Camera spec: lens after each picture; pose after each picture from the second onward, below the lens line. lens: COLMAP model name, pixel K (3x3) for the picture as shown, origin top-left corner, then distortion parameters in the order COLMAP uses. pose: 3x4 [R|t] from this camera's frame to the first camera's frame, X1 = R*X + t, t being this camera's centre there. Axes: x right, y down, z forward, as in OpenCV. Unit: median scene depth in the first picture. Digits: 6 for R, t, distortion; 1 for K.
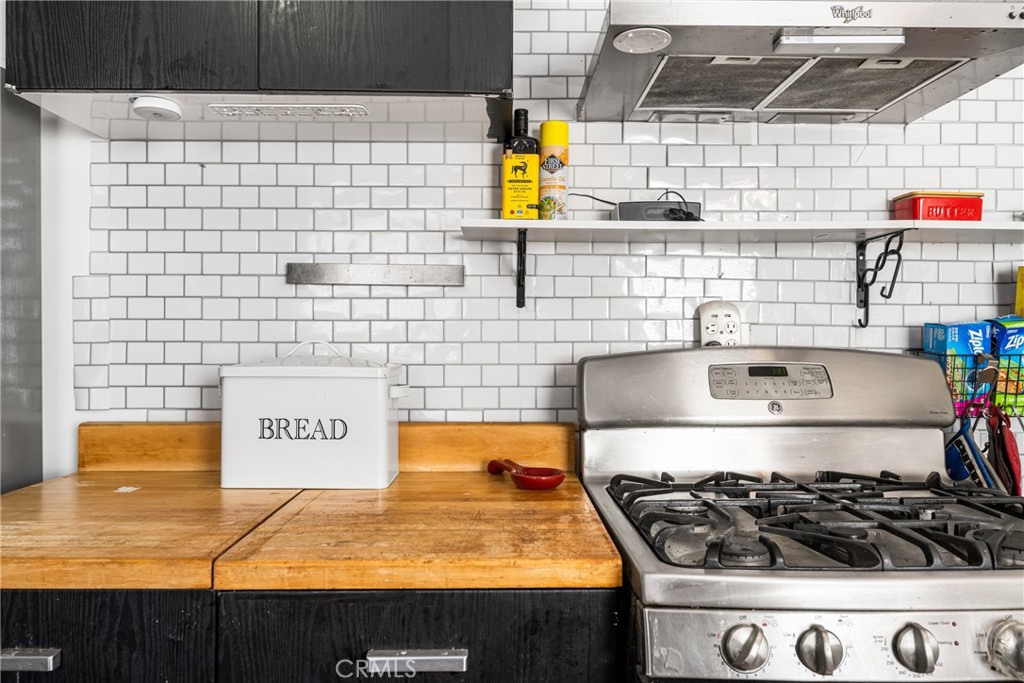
lens RADIAL K [[687.3, 0, 511.4], [0, 687.3, 346.6], [0, 0, 1]] dist [-0.003341, -0.001084]
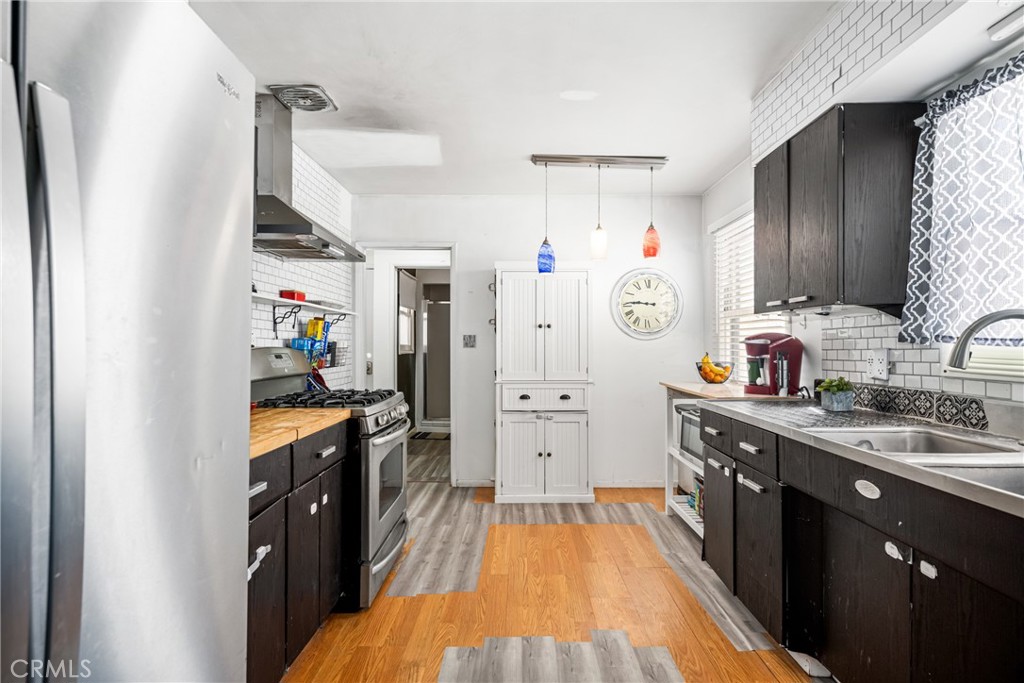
lens RADIAL K [[492.2, 0, 514.2], [0, 492.2, 342.7], [0, 0, 1]] dist [0.005724, -0.000627]
pose [[0.016466, 0.000183, 0.999864, -1.353147], [0.015743, 0.999876, -0.000442, -0.003496], [-0.999740, 0.015749, 0.016462, 0.104230]]
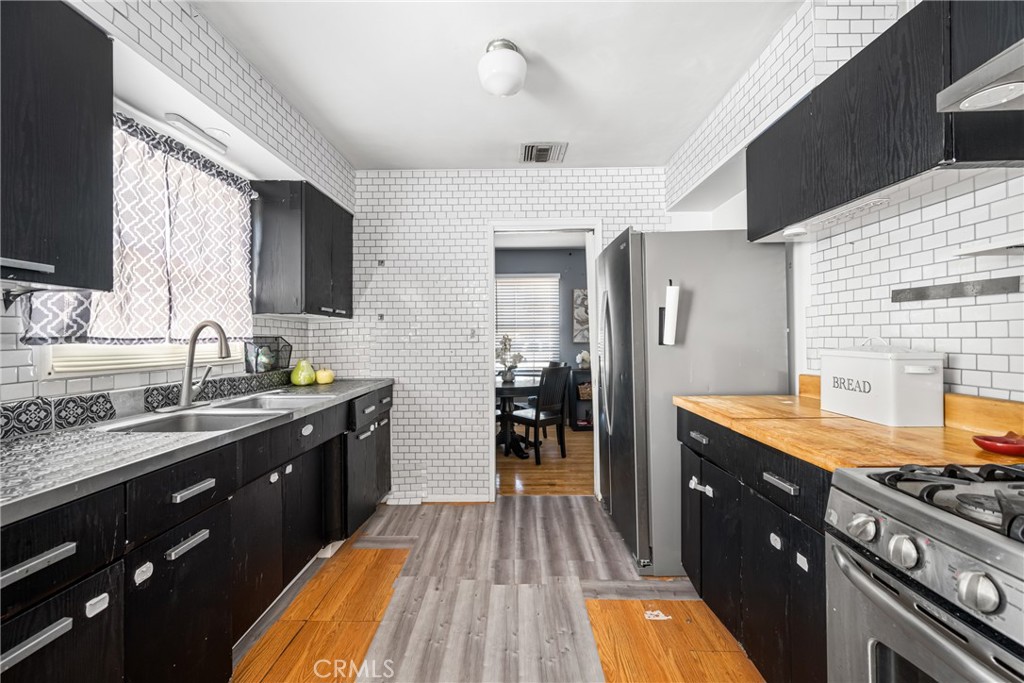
lens RADIAL K [[408.8, 0, 511.2], [0, 408.8, 338.0], [0, 0, 1]] dist [-0.000941, -0.000069]
pose [[-0.029298, -0.004605, -0.999560, 0.810768], [-0.004146, 0.999981, -0.004485, 0.003399], [0.999562, 0.004013, -0.029316, 0.121071]]
